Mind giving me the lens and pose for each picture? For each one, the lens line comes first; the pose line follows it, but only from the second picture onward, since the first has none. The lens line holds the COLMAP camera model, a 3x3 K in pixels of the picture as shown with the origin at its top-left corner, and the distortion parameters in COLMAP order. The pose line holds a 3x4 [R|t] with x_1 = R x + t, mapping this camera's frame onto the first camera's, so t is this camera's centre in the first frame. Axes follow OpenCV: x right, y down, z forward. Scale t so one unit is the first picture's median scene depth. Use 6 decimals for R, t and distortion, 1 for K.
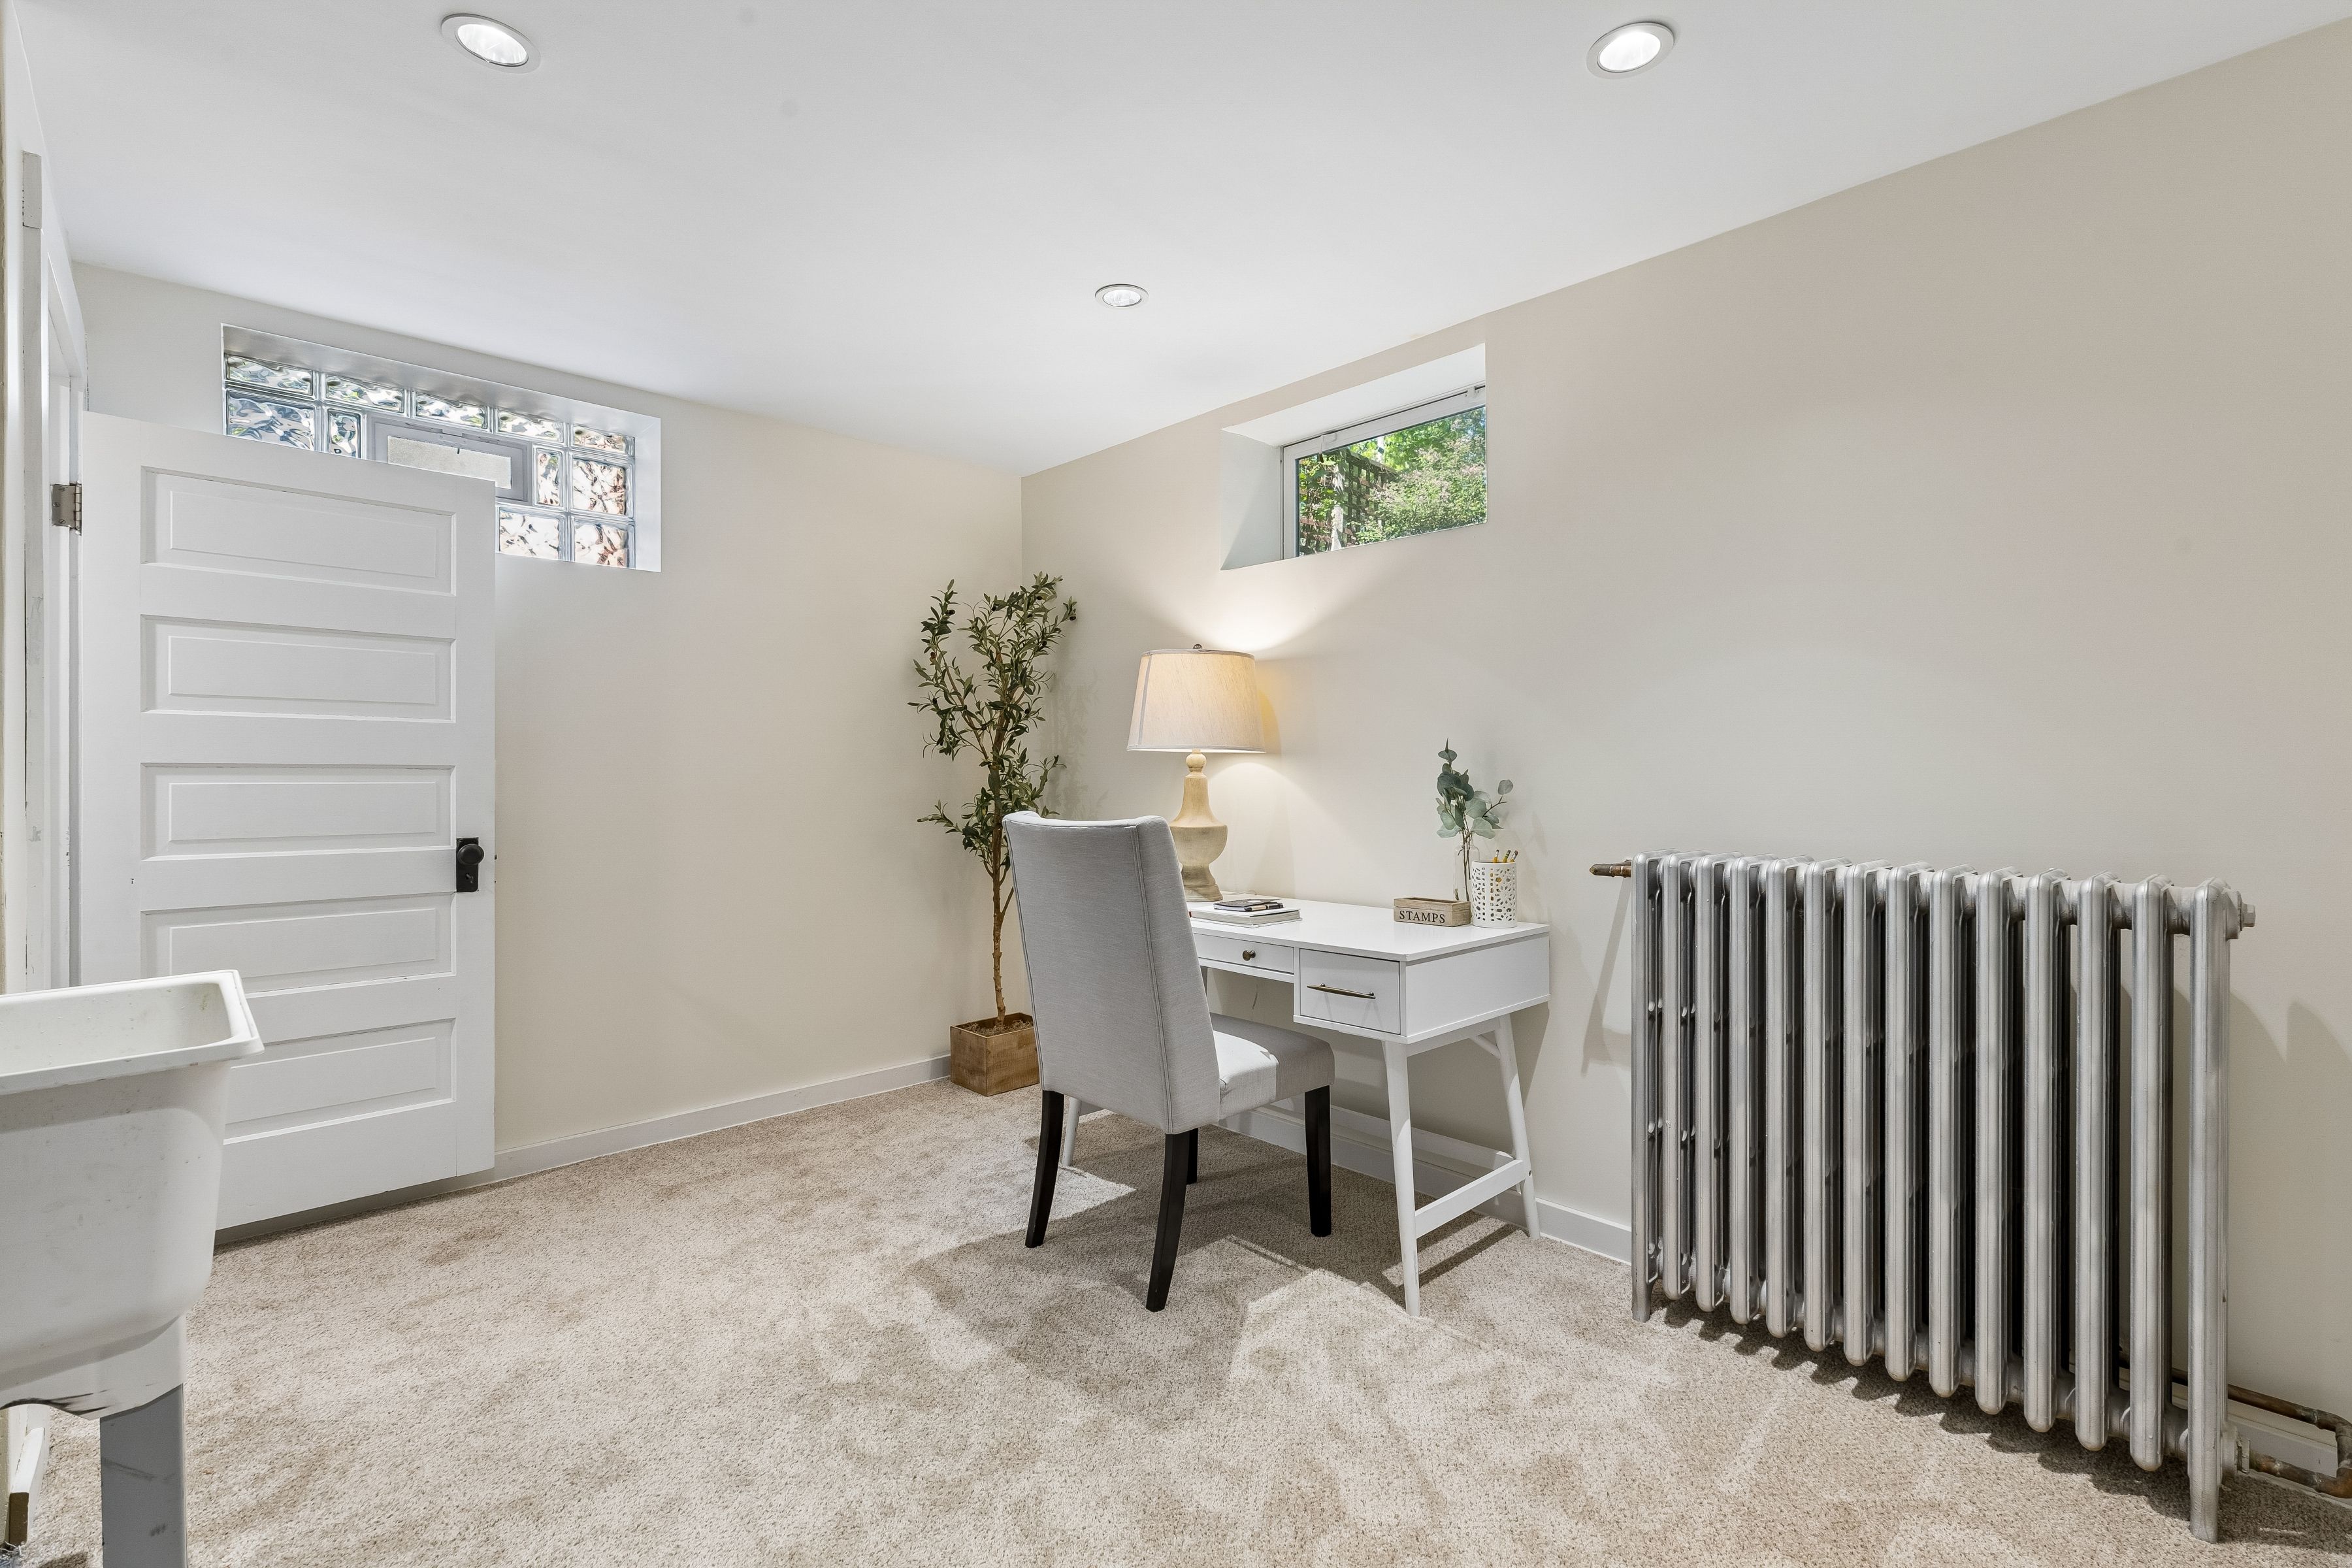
lens RADIAL K [[1077.7, 0, 1175.9], [0, 1077.7, 785.3], [0, 0, 1]] dist [0.010160, -0.000967]
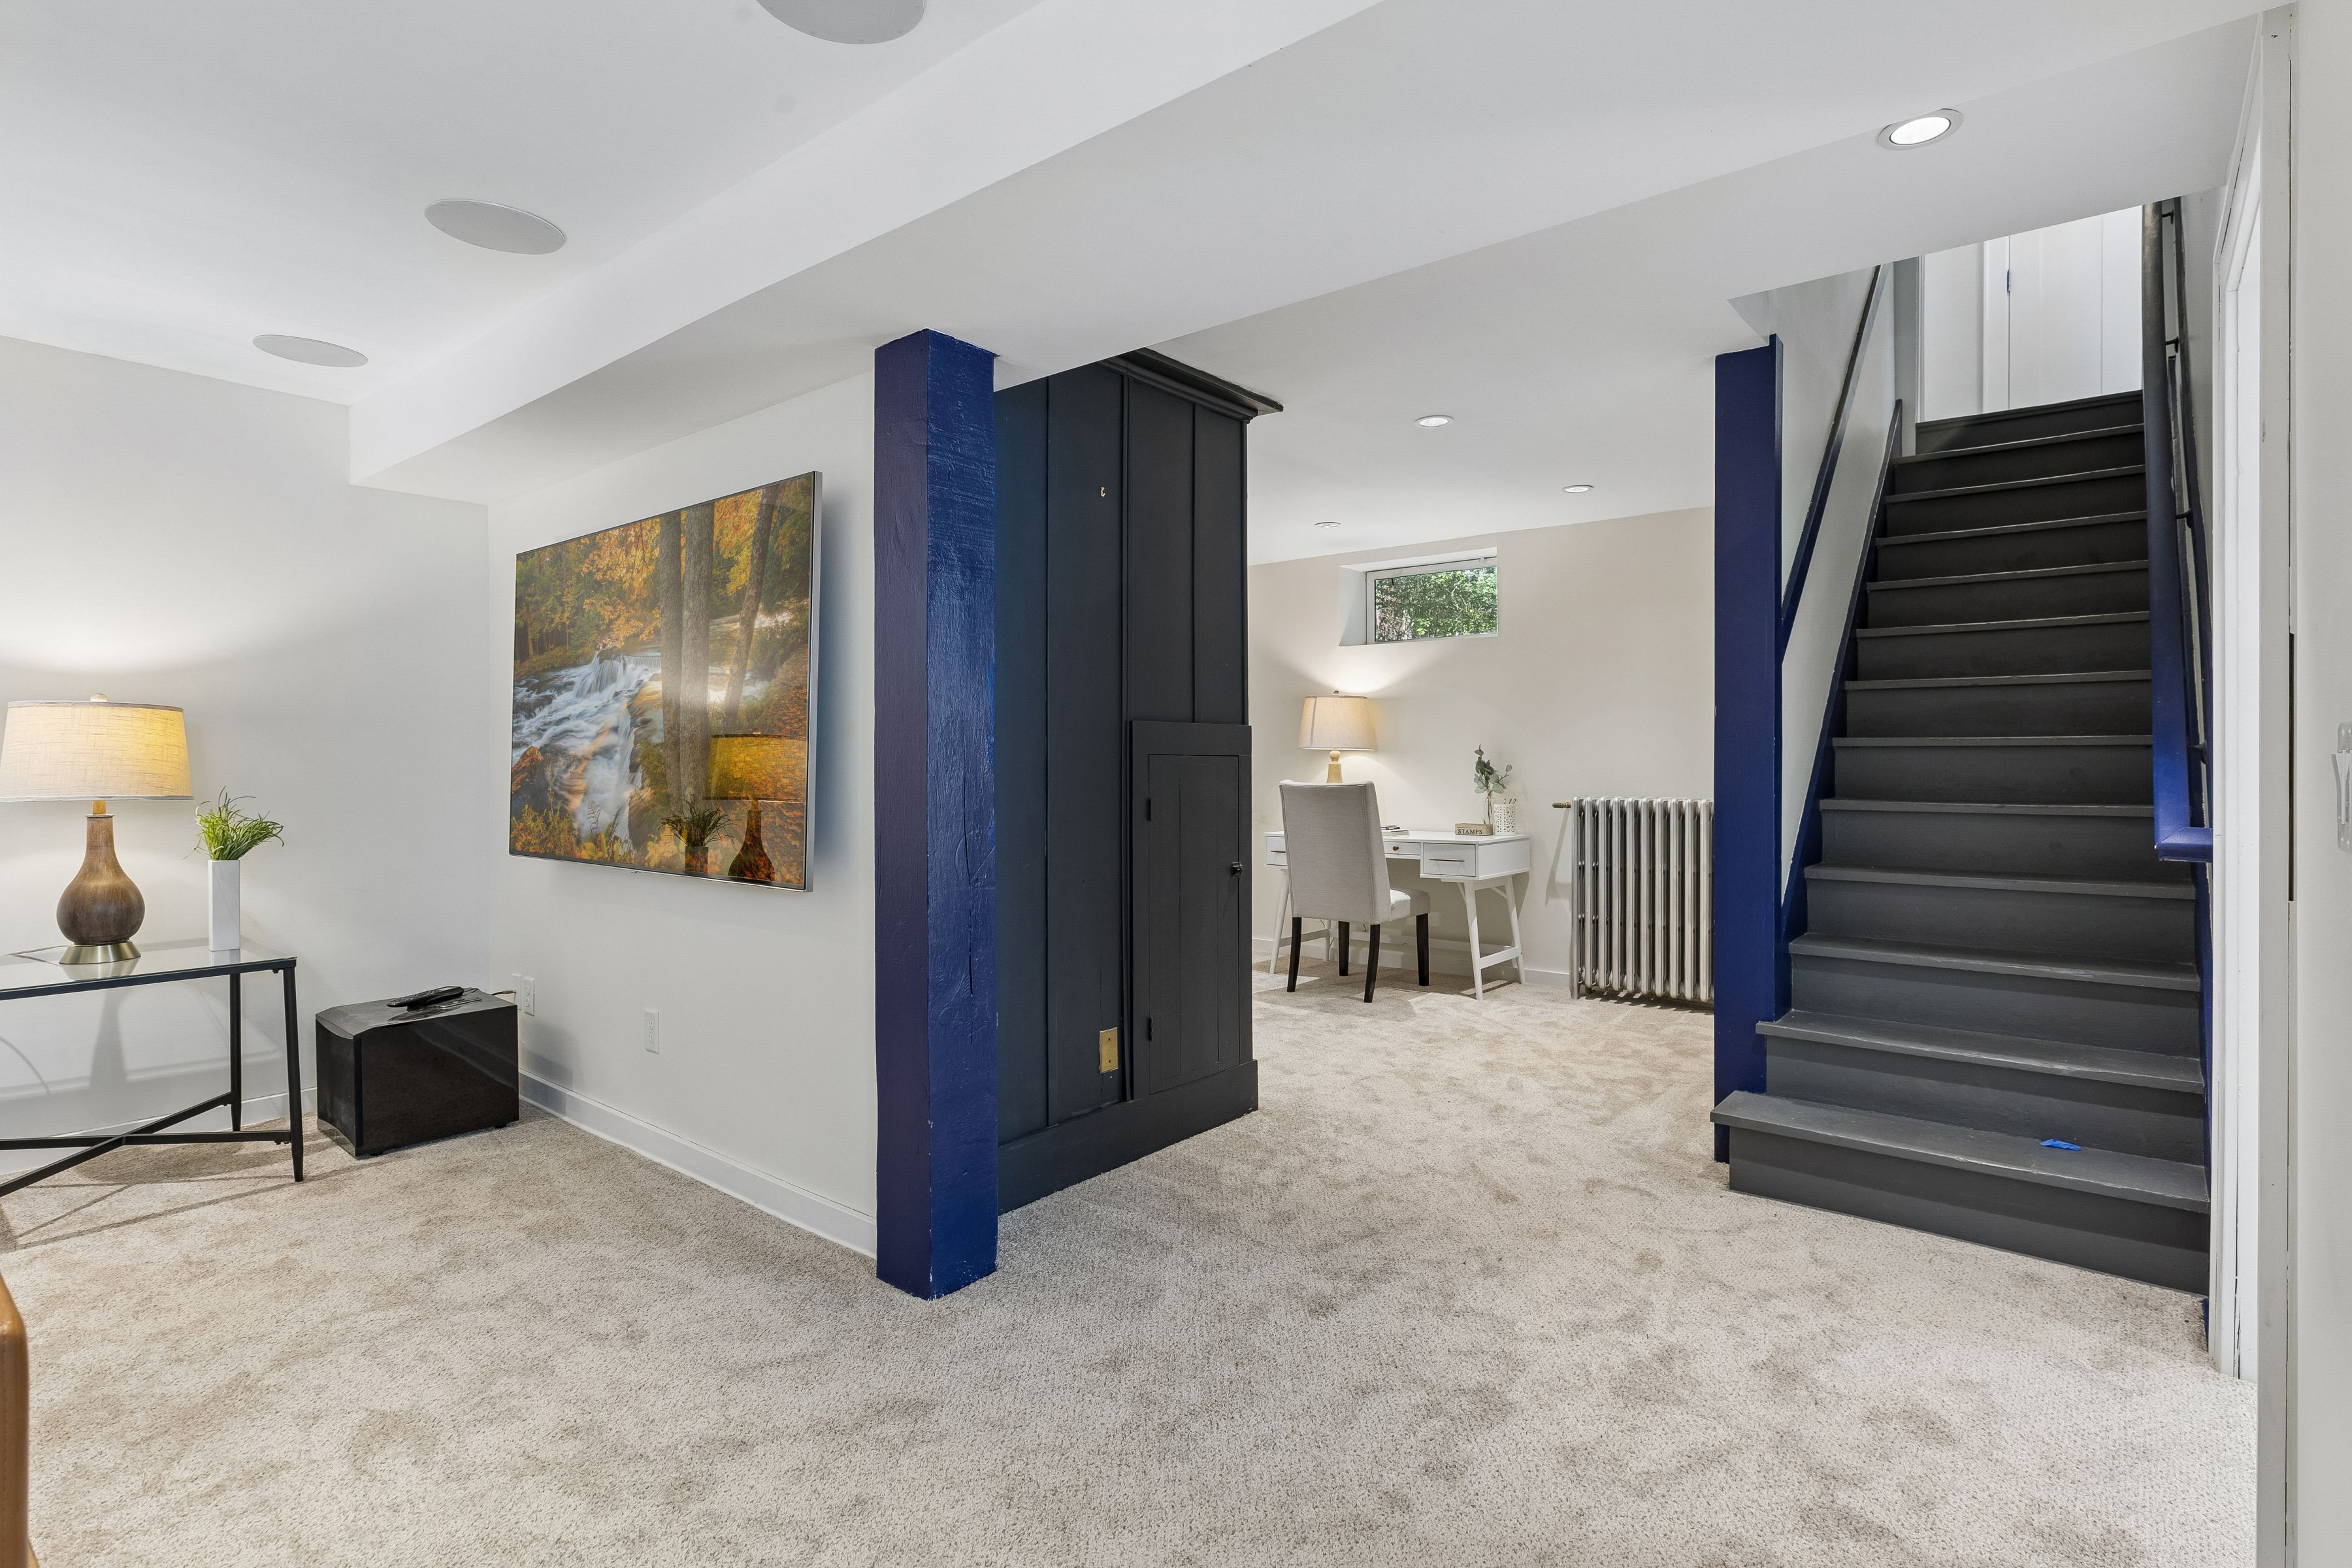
lens RADIAL K [[1163.3, 0, 1179.6], [0, 1163.3, 772.3], [0, 0, 1]] dist [0.002054, 0.000086]
pose [[0.992982, -0.001210, 0.118263, -0.667949], [0.000984, 0.999998, 0.001967, 0.005138], [-0.118265, -0.001837, 0.992980, -1.297912]]
